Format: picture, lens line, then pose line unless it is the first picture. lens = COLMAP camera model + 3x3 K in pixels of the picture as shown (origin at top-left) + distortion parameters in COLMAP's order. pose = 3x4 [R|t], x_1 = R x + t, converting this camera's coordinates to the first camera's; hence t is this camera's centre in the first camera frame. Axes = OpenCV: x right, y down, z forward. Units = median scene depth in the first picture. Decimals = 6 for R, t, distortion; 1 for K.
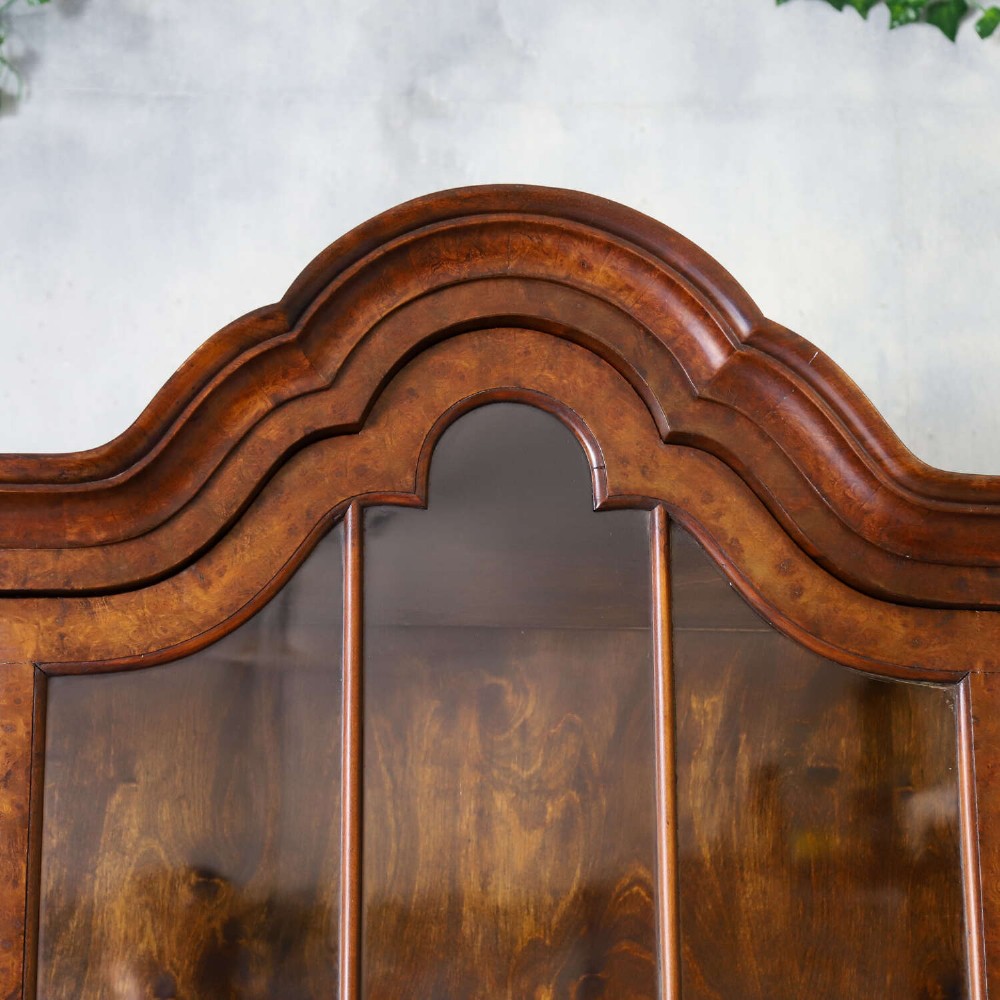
lens RADIAL K [[2697.7, 0, 502.6], [0, 2697.7, 454.8], [0, 0, 1]] dist [0.170636, 0.854838]
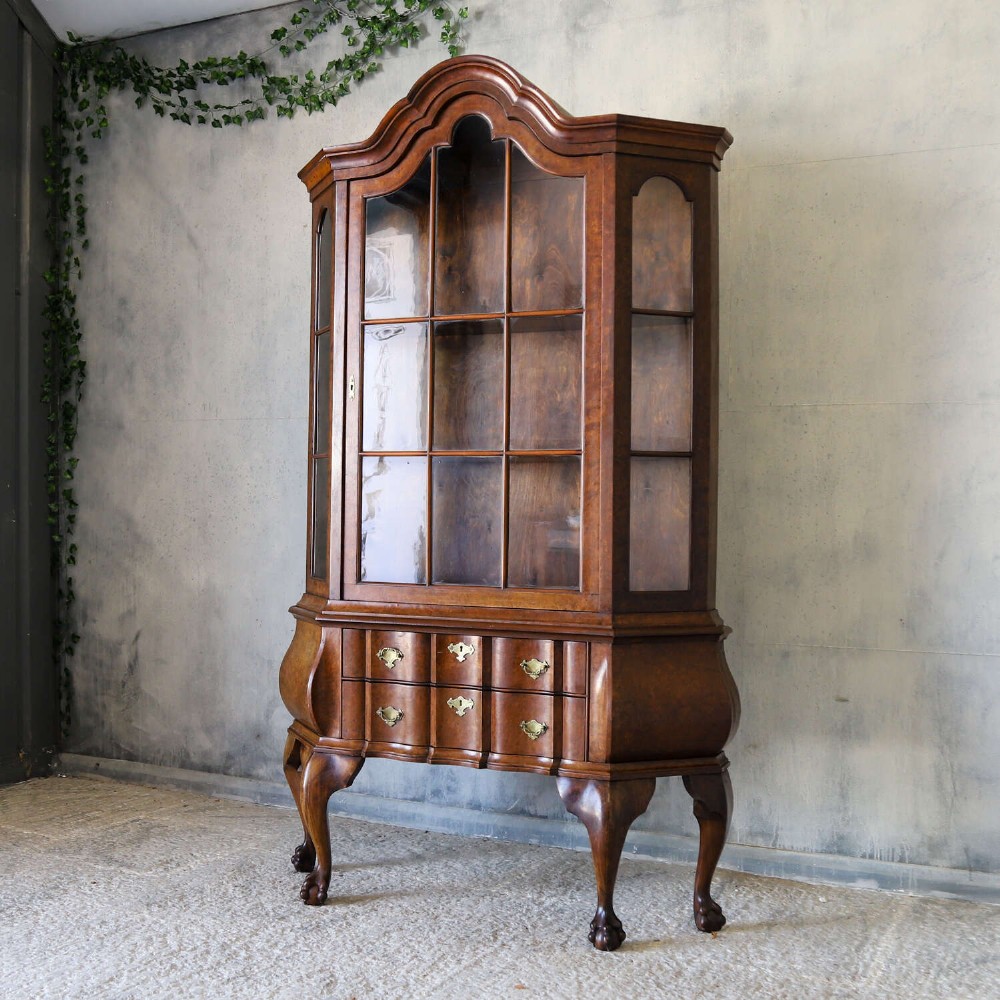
lens RADIAL K [[1347.8, 0, 433.6], [0, 1347.8, 498.7], [0, 0, 1]] dist [-0.115033, 0.057887]
pose [[0.838628, 0.014289, -0.544517, 0.996693], [0.092932, 0.981246, 0.168877, 0.189668], [0.536719, -0.192228, 0.821573, -0.662695]]
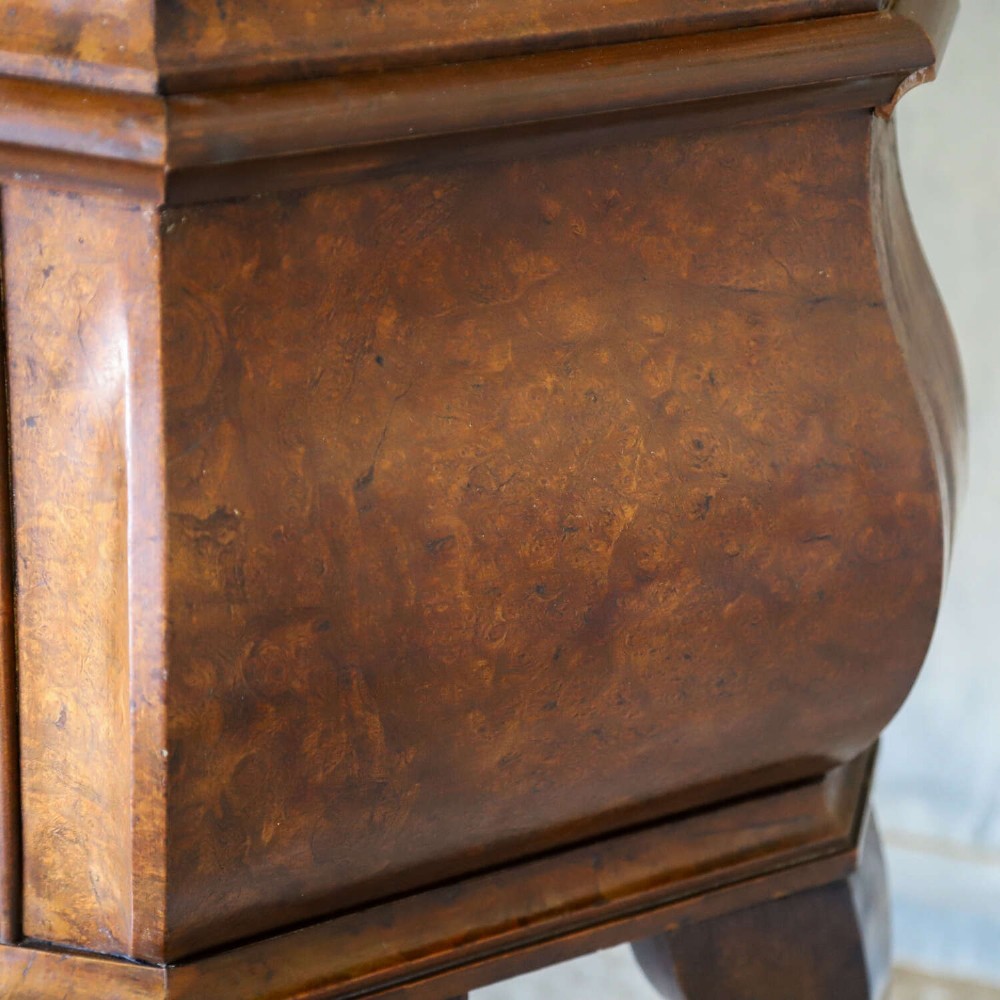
lens RADIAL K [[2697.7, 0, 502.6], [0, 2697.7, 454.8], [0, 0, 1]] dist [0.170636, 0.854838]
pose [[0.921553, 0.190727, -0.338177, 0.458232], [0.036015, 0.825273, 0.563585, 0.467485], [0.386579, -0.531553, 0.753663, 0.522214]]
